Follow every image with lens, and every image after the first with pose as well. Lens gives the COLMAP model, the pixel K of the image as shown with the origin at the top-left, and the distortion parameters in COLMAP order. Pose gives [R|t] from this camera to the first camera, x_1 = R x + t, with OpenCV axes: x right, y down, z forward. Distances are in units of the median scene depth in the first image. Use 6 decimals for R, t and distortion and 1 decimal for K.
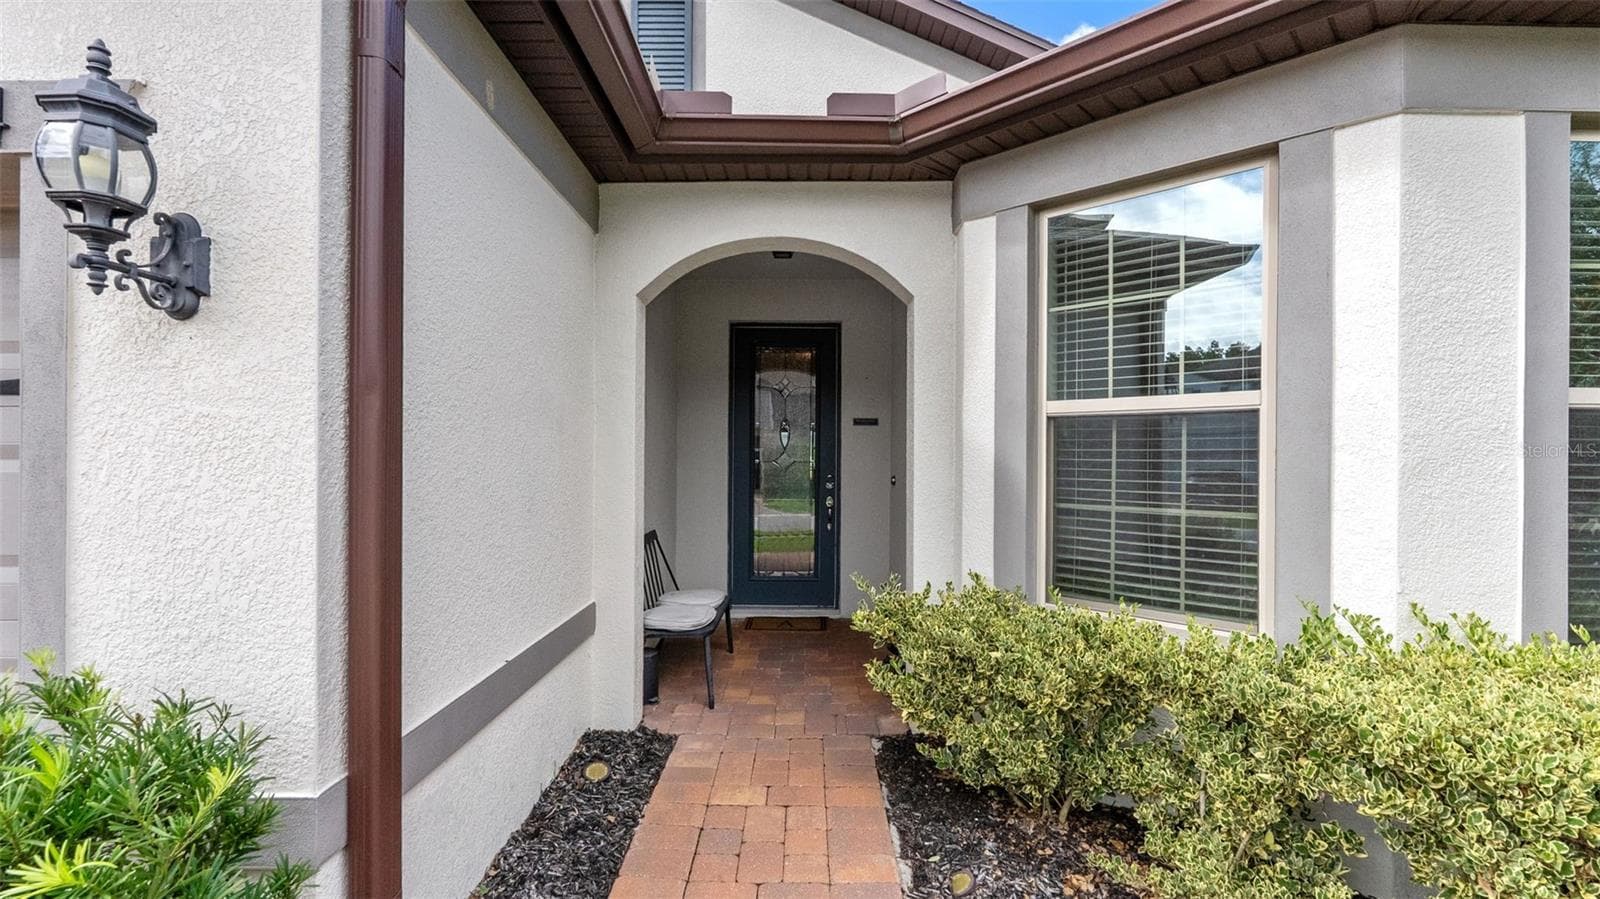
lens RADIAL K [[710.1, 0, 793.7], [0, 710.1, 460.1], [0, 0, 1]] dist [0.000357, 0.000318]
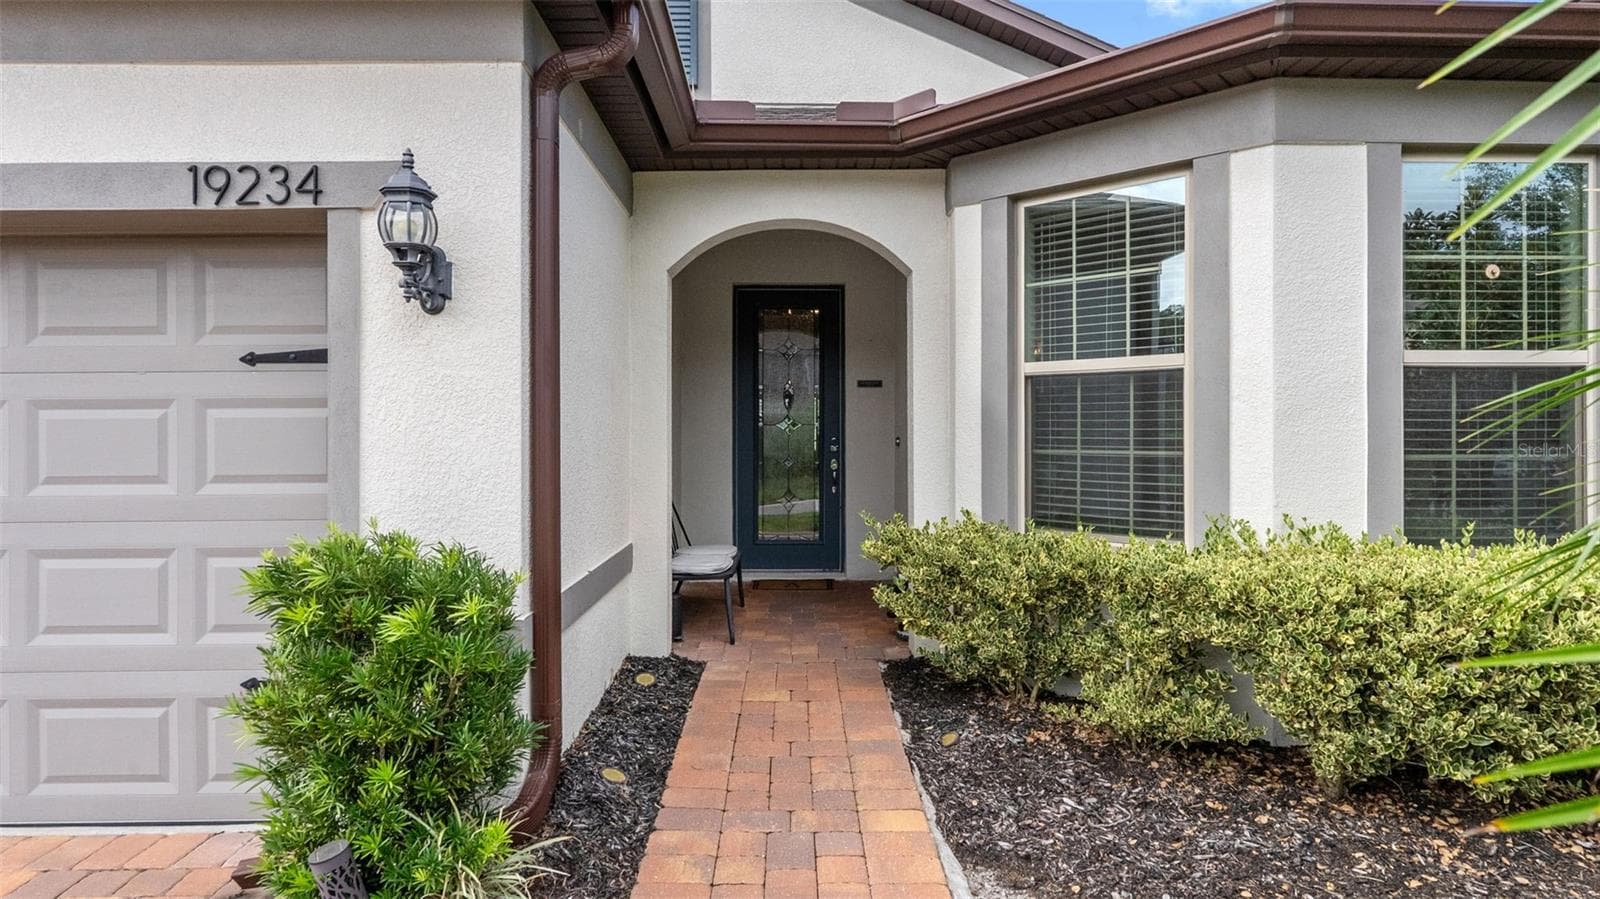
lens RADIAL K [[833.5, 0, 801.3], [0, 833.5, 428.6], [0, 0, 1]] dist [0.016641, 0.000038]
pose [[0.999772, -0.007236, 0.020073, -0.047371], [0.007323, 0.999964, -0.004260, 0.033160], [-0.020042, 0.004406, 0.999789, -0.424290]]
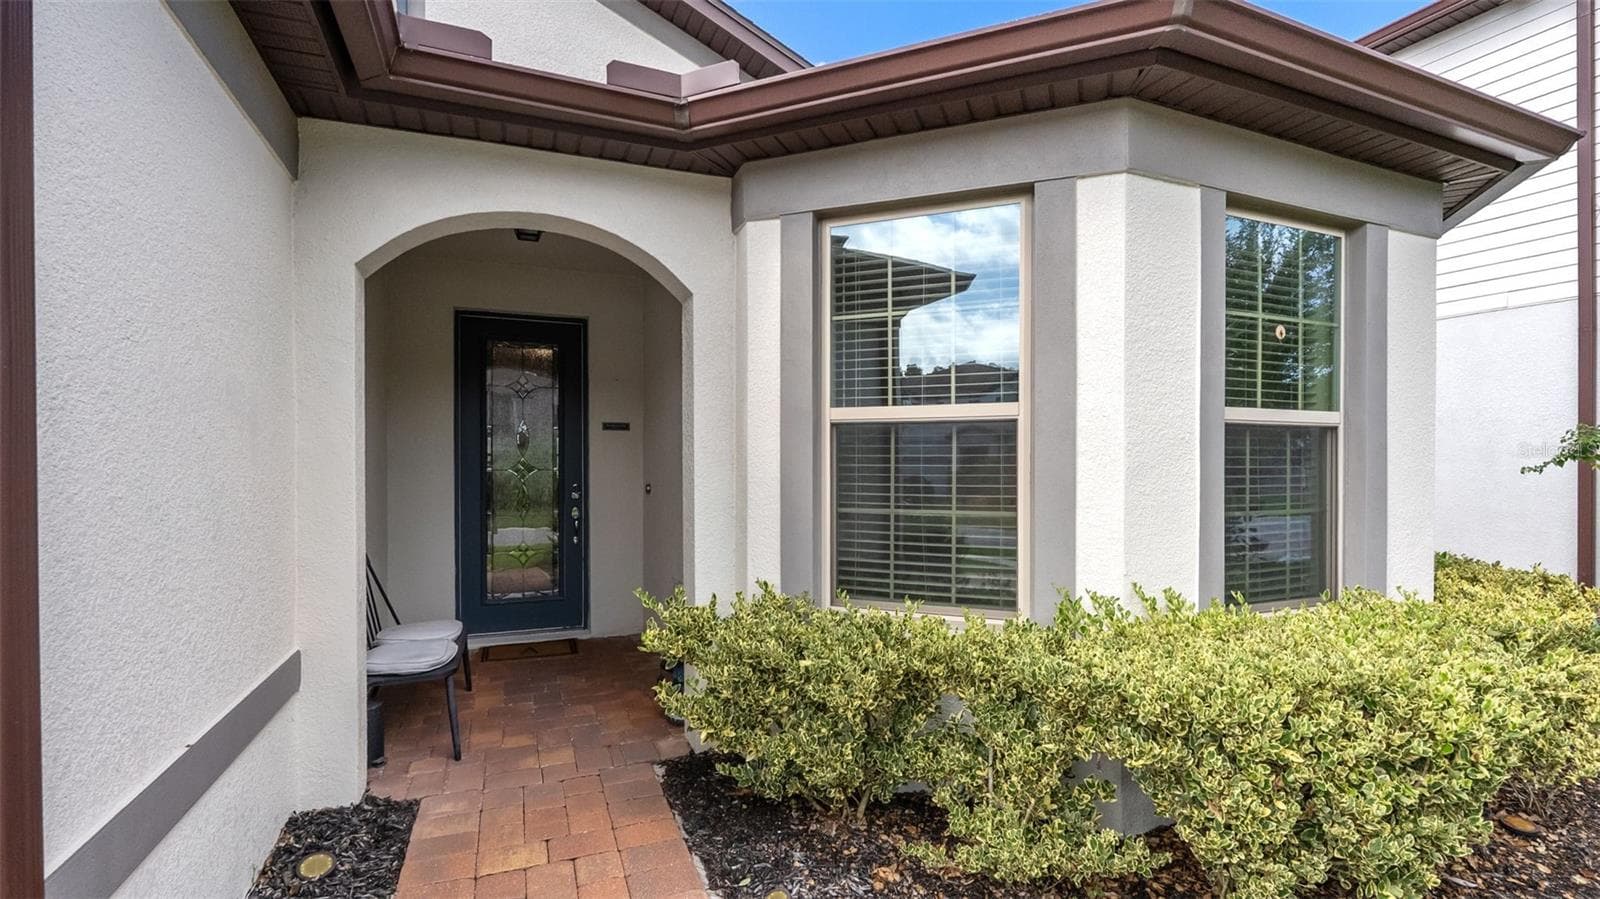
lens RADIAL K [[721.6, 0, 801.3], [0, 721.6, 473.4], [0, 0, 1]] dist [-0.002135, 0.000473]
pose [[0.925013, -0.010340, 0.379795, -0.085824], [0.006961, 0.999923, 0.010271, -0.000050], [-0.379872, -0.006857, 0.925014, 0.066645]]
